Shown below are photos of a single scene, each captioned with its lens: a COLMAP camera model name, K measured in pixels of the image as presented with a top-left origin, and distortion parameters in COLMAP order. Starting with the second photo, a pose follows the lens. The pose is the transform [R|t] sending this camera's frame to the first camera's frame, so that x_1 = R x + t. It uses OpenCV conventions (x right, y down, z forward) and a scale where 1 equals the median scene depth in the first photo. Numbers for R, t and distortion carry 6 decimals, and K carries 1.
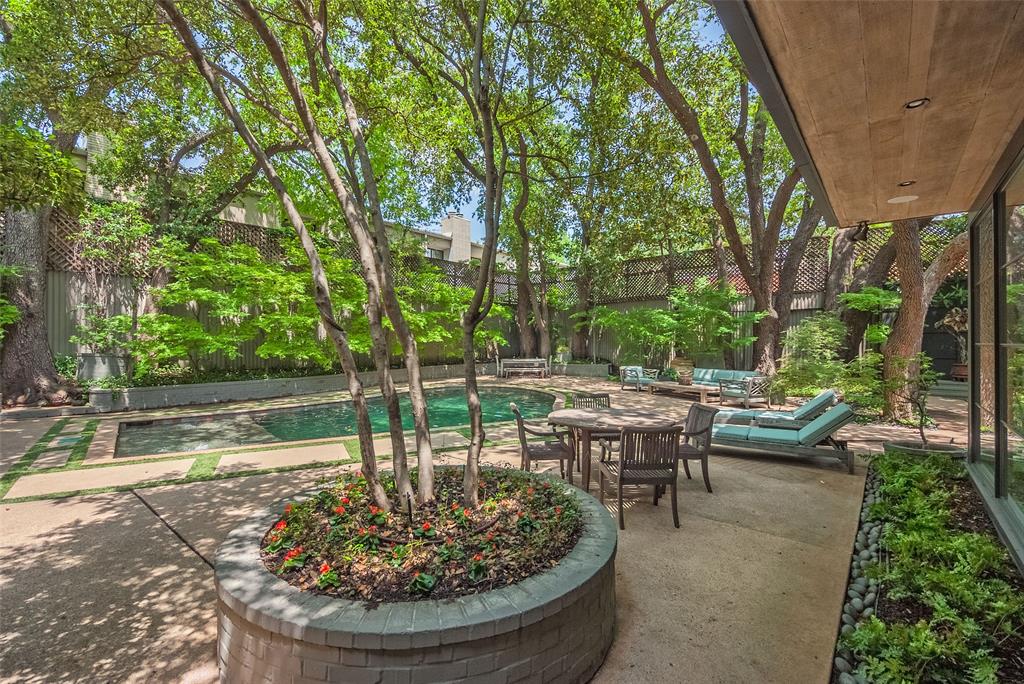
lens RADIAL K [[402.4, 0, 518.5], [0, 402.4, 344.2], [0, 0, 1]] dist [-0.000414, -0.000090]
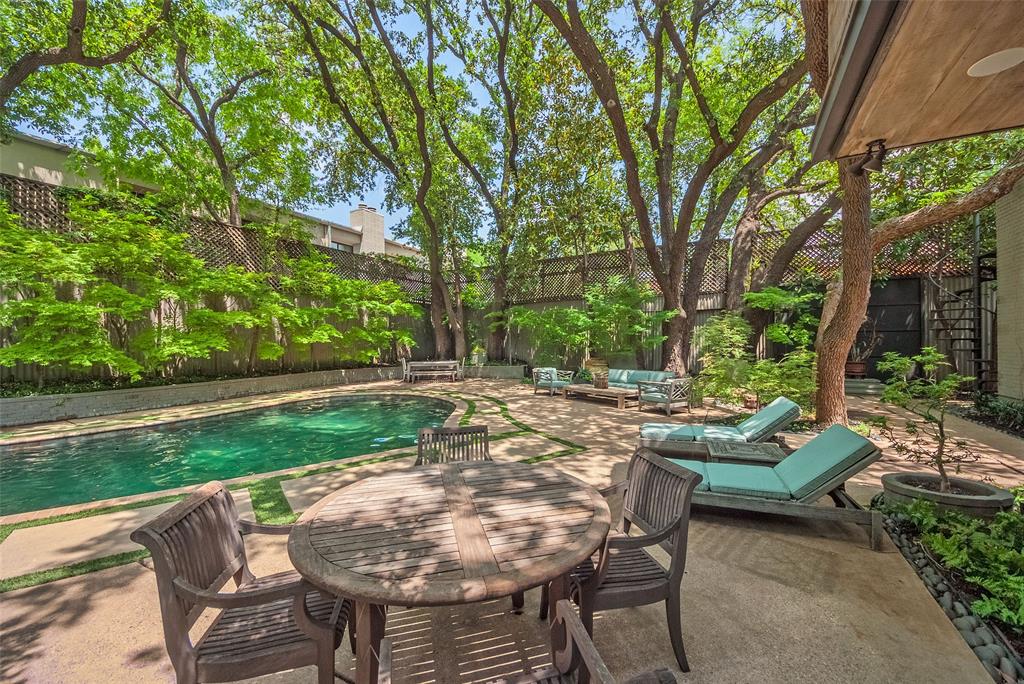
lens RADIAL K [[369.1, 0, 530.7], [0, 369.1, 342.2], [0, 0, 1]] dist [0.000198, -0.000080]
pose [[0.976764, -0.002990, 0.214299, 0.054479], [0.005795, 0.999906, -0.012461, 0.005519], [-0.214241, 0.013413, 0.976689, 0.148809]]
